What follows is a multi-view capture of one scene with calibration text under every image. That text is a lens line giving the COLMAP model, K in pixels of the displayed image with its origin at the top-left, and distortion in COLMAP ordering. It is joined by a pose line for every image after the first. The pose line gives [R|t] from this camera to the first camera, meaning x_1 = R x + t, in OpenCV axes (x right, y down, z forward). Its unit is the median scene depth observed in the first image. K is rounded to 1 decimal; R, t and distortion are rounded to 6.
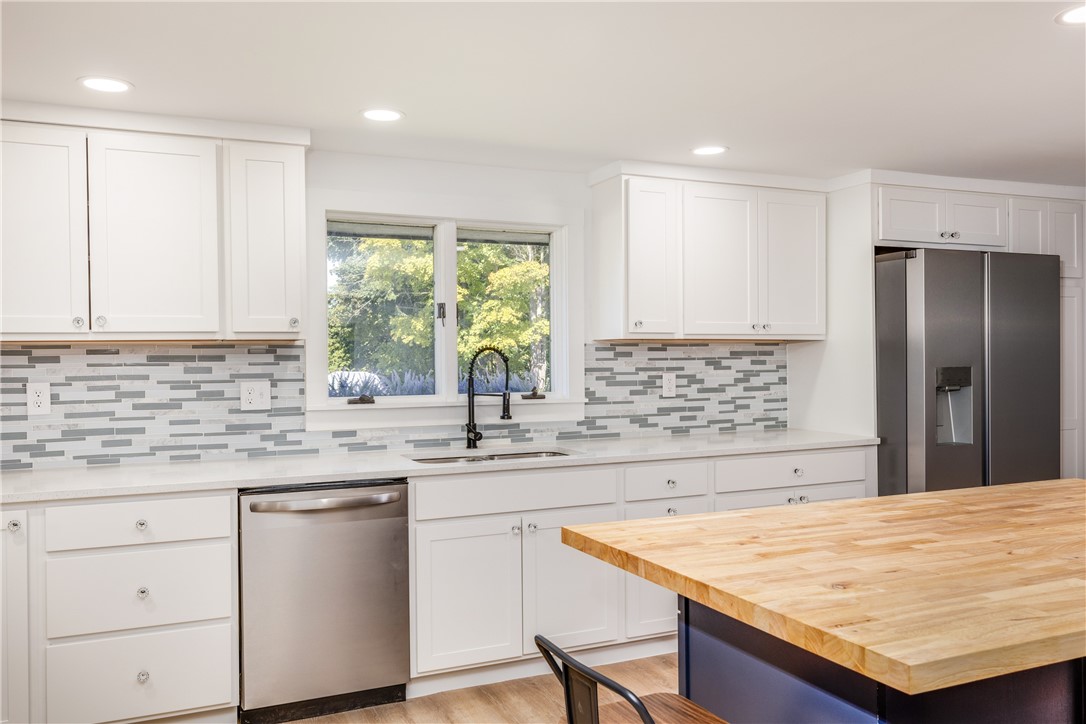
lens RADIAL K [[841.5, 0, 513.1], [0, 841.5, 362.2], [0, 0, 1]] dist [0.004046, -0.004488]
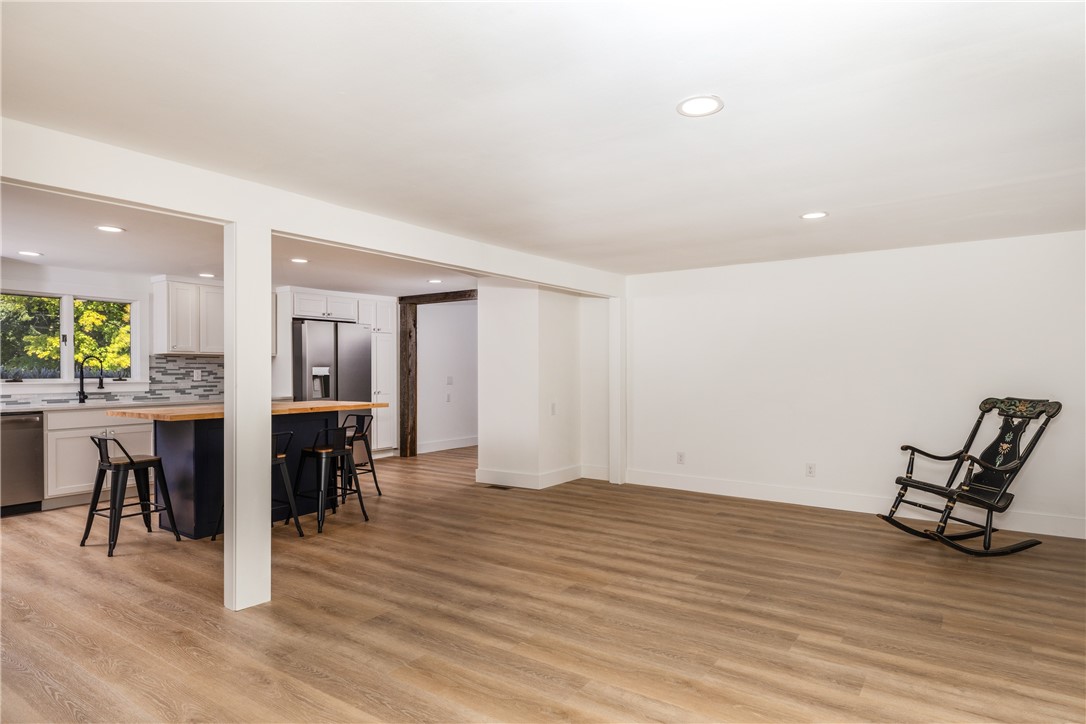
lens RADIAL K [[598.0, 0, 538.1], [0, 598.0, 372.2], [0, 0, 1]] dist [0.006517, -0.000798]
pose [[0.844683, 0.003604, 0.535255, 0.104179], [0.000033, 0.999977, -0.006785, 0.031165], [-0.535267, 0.005748, 0.844663, -0.834550]]
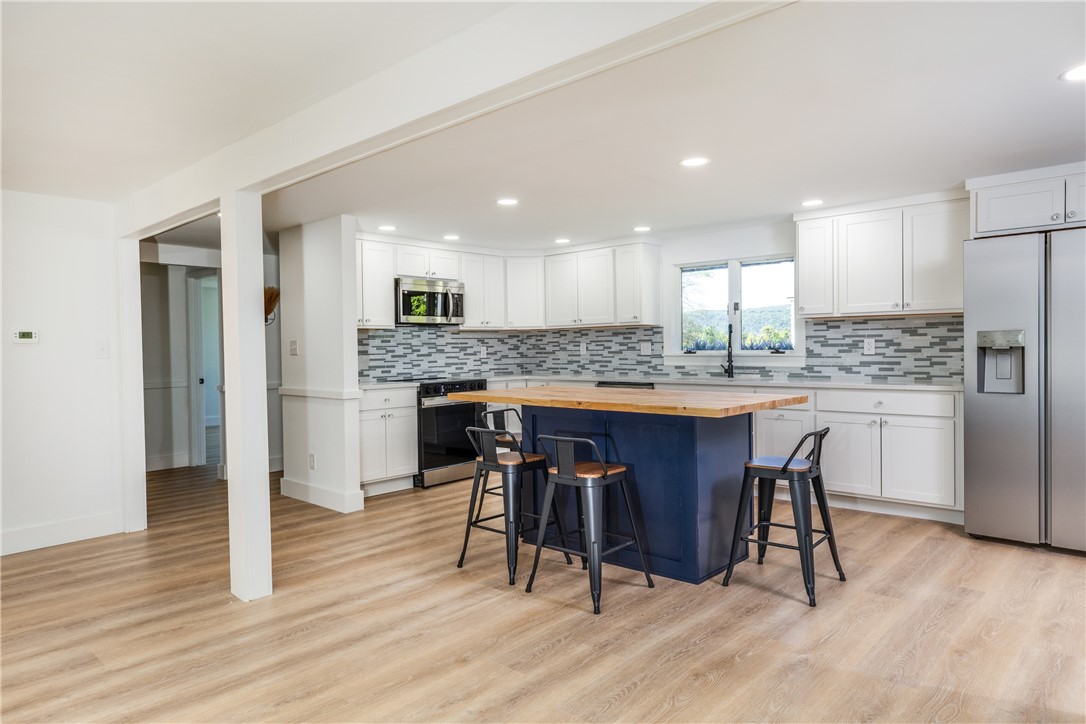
lens RADIAL K [[665.7, 0, 565.6], [0, 665.7, 364.4], [0, 0, 1]] dist [0.001632, -0.000354]
pose [[0.441952, 0.026372, -0.896651, 1.067020], [0.004813, 0.999484, 0.031769, 0.019398], [0.897026, -0.018356, 0.441597, -0.017687]]
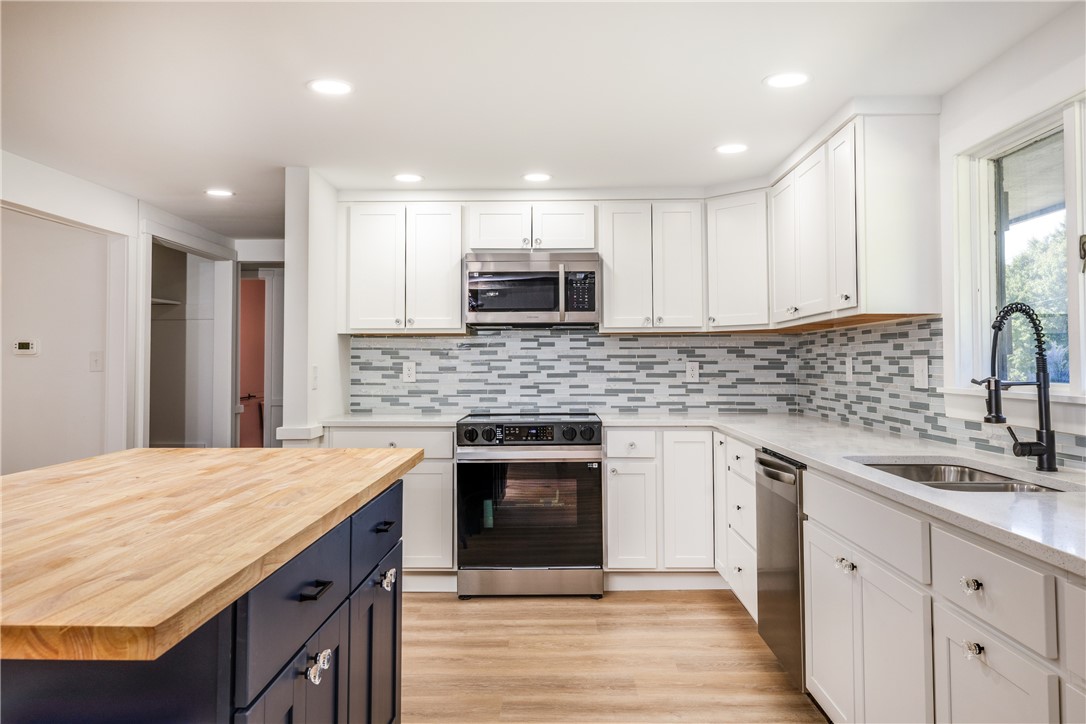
lens RADIAL K [[815.5, 0, 548.4], [0, 815.5, 340.8], [0, 0, 1]] dist [0.003557, 0.004018]
pose [[-0.403140, -0.014670, -0.915021, 0.598582], [0.000014, 0.999871, -0.016036, 0.015129], [0.915138, -0.006477, -0.403088, 0.835828]]
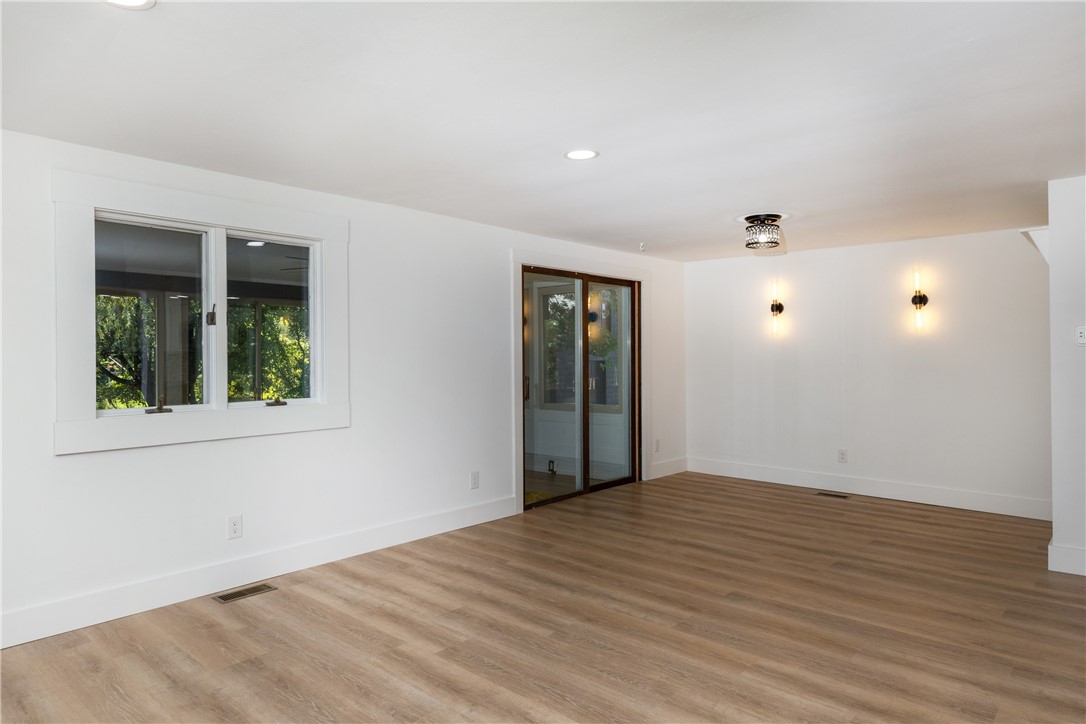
lens RADIAL K [[665.7, 0, 526.6], [0, 665.7, 339.4], [0, 0, 1]] dist [0.001632, -0.000354]
pose [[-0.907341, 0.003324, -0.420383, 0.880903], [0.011560, 0.999788, -0.017046, 0.017980], [0.420237, -0.020326, -0.907187, 0.183686]]
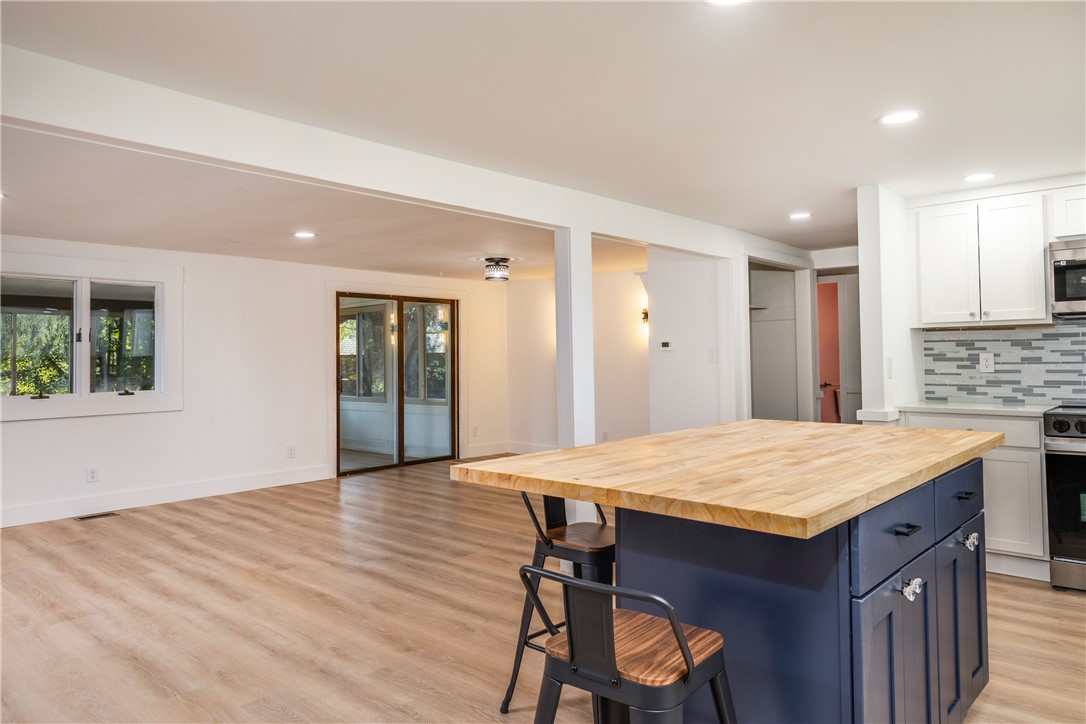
lens RADIAL K [[724.0, 0, 534.2], [0, 724.0, 334.0], [0, 0, 1]] dist [0.003096, 0.004086]
pose [[-0.909389, 0.004137, -0.415925, 0.669824], [0.015672, 0.999581, -0.024322, 0.014136], [0.415650, -0.028637, -0.909073, 0.884188]]
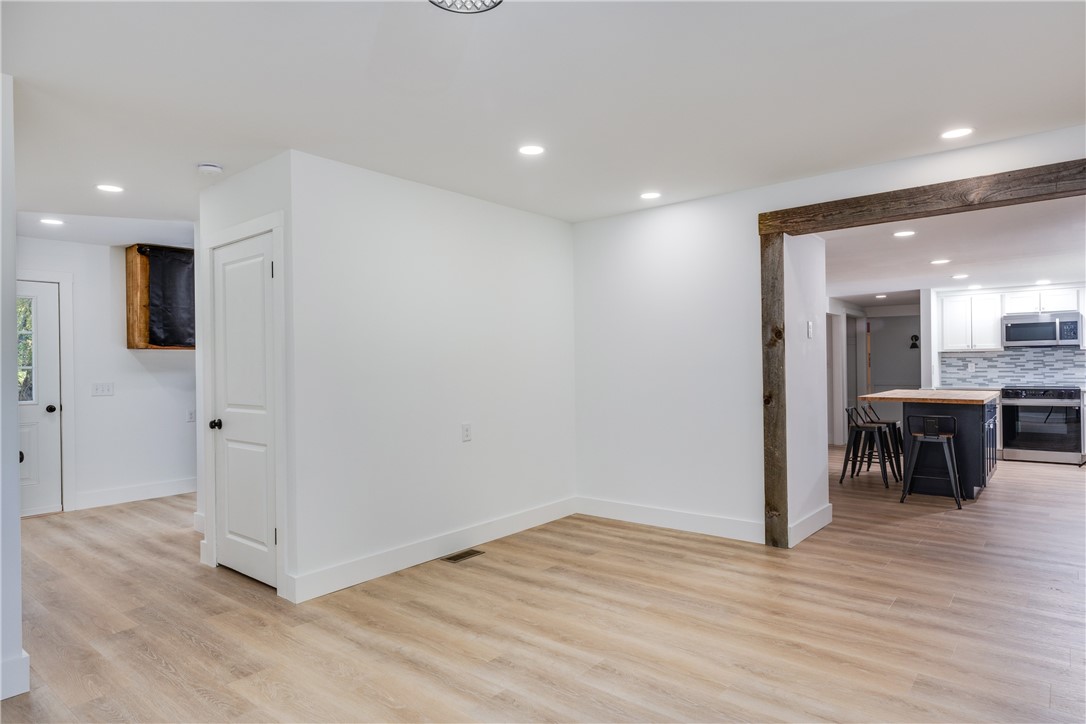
lens RADIAL K [[598.0, 0, 568.2], [0, 598.0, 366.4], [0, 0, 1]] dist [0.006517, -0.000798]
pose [[-0.885512, 0.018155, -0.464262, 1.710975], [0.014684, 0.999831, 0.011090, -0.004744], [0.464385, 0.003003, -0.885628, 1.316808]]
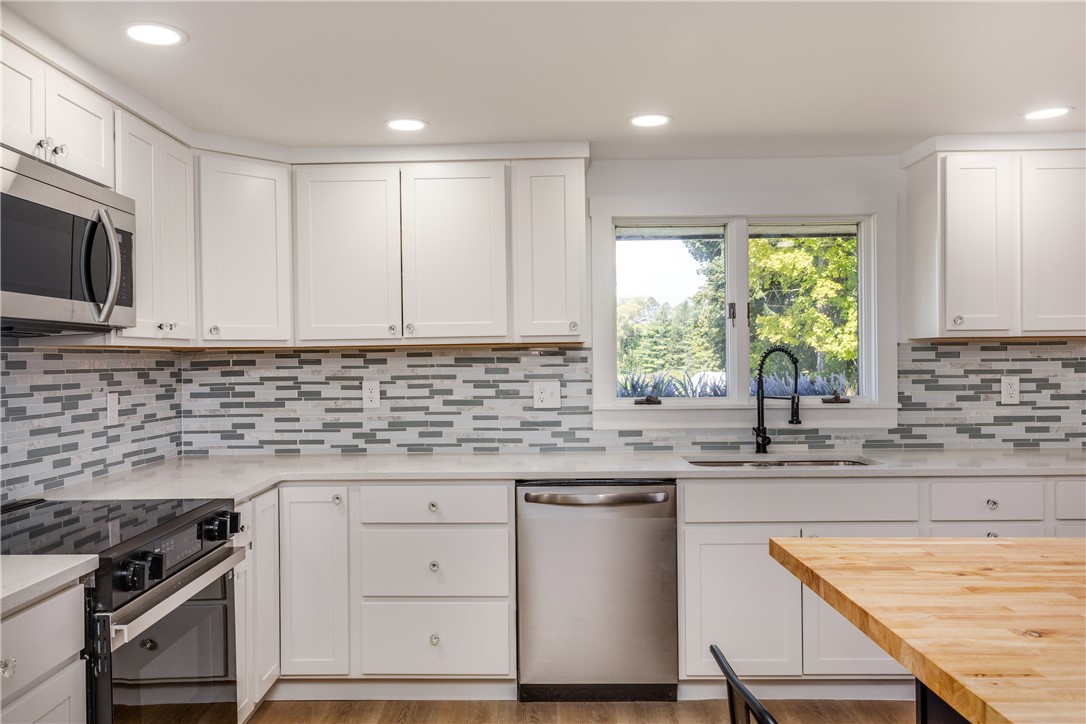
lens RADIAL K [[841.5, 0, 516.9], [0, 841.5, 362.7], [0, 0, 1]] dist [0.004046, -0.004488]
pose [[0.907867, 0.000240, -0.419258, 0.092833], [0.000002, 1.000000, 0.000577, -0.001474], [0.419258, -0.000525, 0.907867, 0.007590]]
